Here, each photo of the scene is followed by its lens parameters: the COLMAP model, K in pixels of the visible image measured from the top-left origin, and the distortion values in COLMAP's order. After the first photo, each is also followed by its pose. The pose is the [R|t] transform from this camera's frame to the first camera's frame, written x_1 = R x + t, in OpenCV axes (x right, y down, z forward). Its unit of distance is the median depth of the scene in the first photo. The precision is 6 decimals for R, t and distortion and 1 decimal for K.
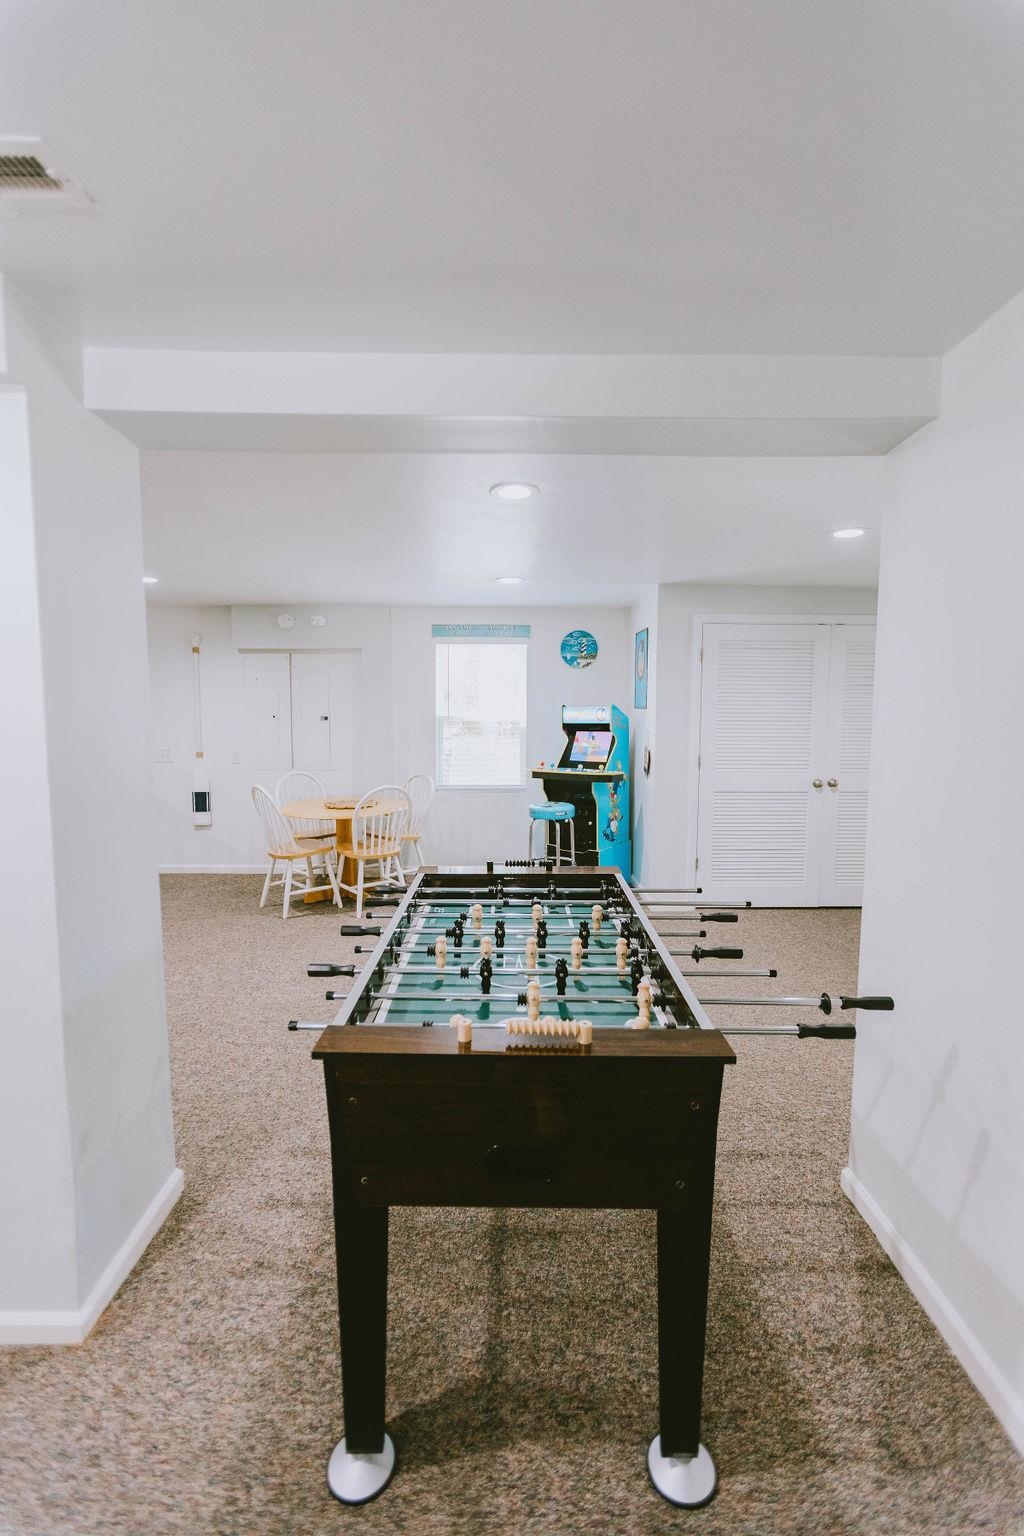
lens RADIAL K [[677.2, 0, 512.0], [0, 677.2, 768.0], [0, 0, 1]] dist [-0.013890, 0.013629]
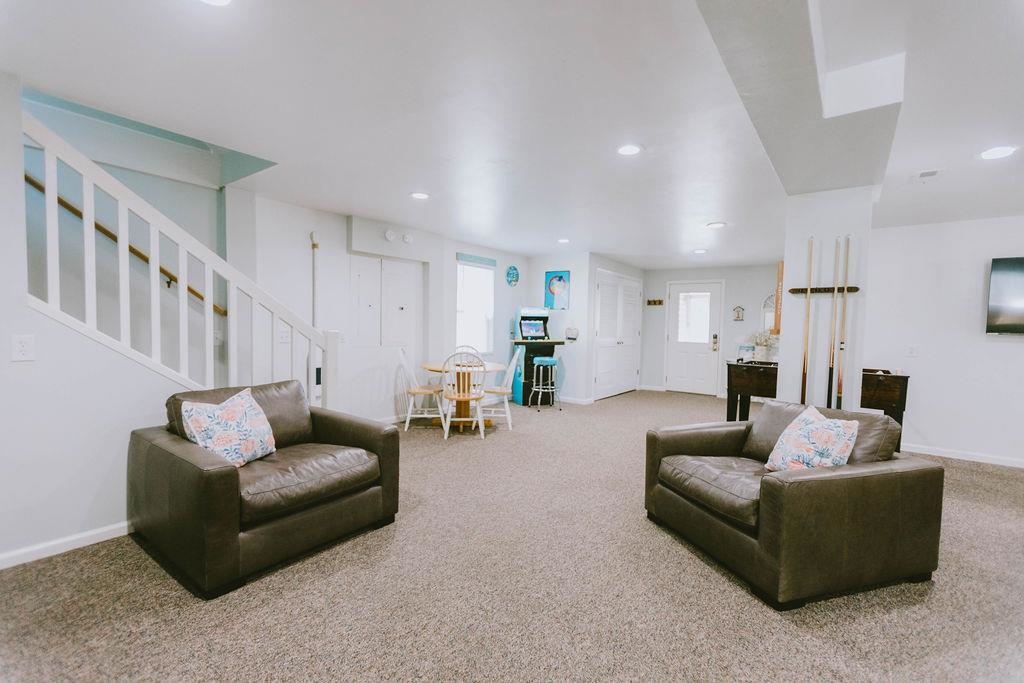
lens RADIAL K [[451.5, 0, 512.0], [0, 451.5, 341.5], [0, 0, 1]] dist [-0.013890, 0.013629]
pose [[0.604995, -0.018435, 0.796016, -0.885366], [0.055136, 0.998302, -0.018786, 0.025094], [-0.794318, 0.055254, 0.604984, 0.266437]]
